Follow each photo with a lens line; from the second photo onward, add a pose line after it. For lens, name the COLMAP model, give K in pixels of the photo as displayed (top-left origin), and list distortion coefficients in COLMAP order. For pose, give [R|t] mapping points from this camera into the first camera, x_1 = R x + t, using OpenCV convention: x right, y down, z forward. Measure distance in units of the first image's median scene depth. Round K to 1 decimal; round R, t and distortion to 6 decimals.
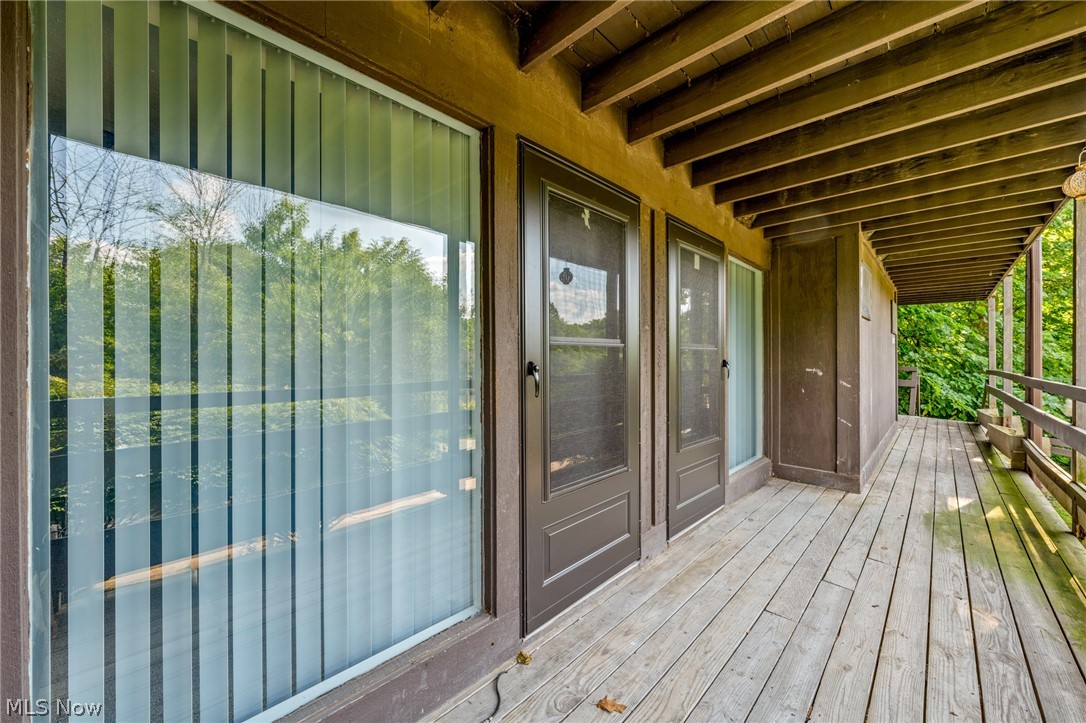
lens RADIAL K [[420.6, 0, 537.9], [0, 420.6, 363.0], [0, 0, 1]] dist [-0.001573, 0.000074]
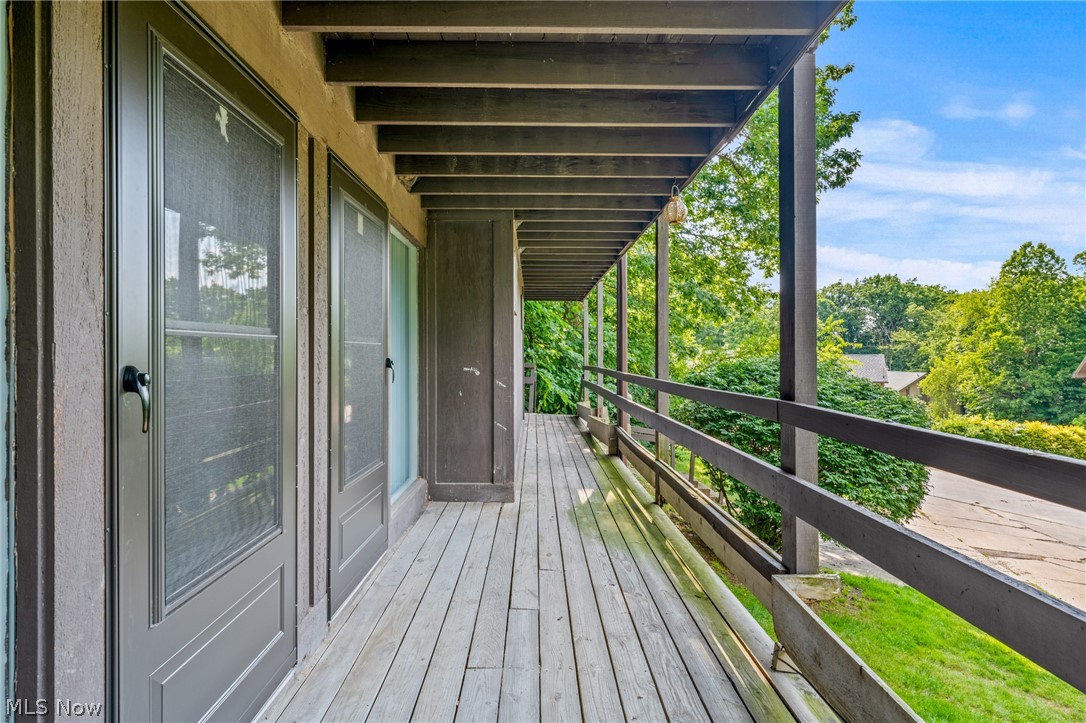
lens RADIAL K [[568.3, 0, 542.9], [0, 568.3, 354.0], [0, 0, 1]] dist [-0.004541, -0.002102]
pose [[0.706600, 0.001230, 0.707612, -0.096429], [0.006083, 0.999951, -0.007812, -0.006115], [-0.707587, 0.009825, 0.706558, 0.085935]]
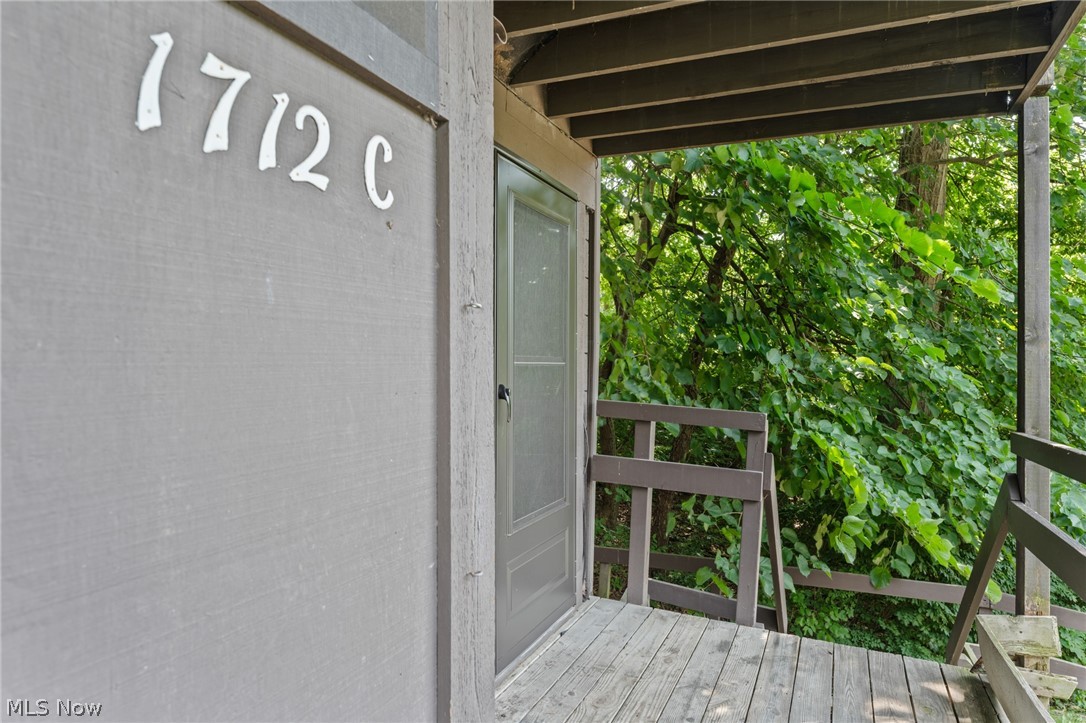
lens RADIAL K [[719.6, 0, 544.0], [0, 719.6, 362.6], [0, 0, 1]] dist [-0.004689, -0.000484]
pose [[0.929663, 0.004065, 0.368388, 1.543334], [0.003942, 0.999772, -0.020980, -0.023638], [-0.368389, 0.020956, 0.929435, 1.645330]]
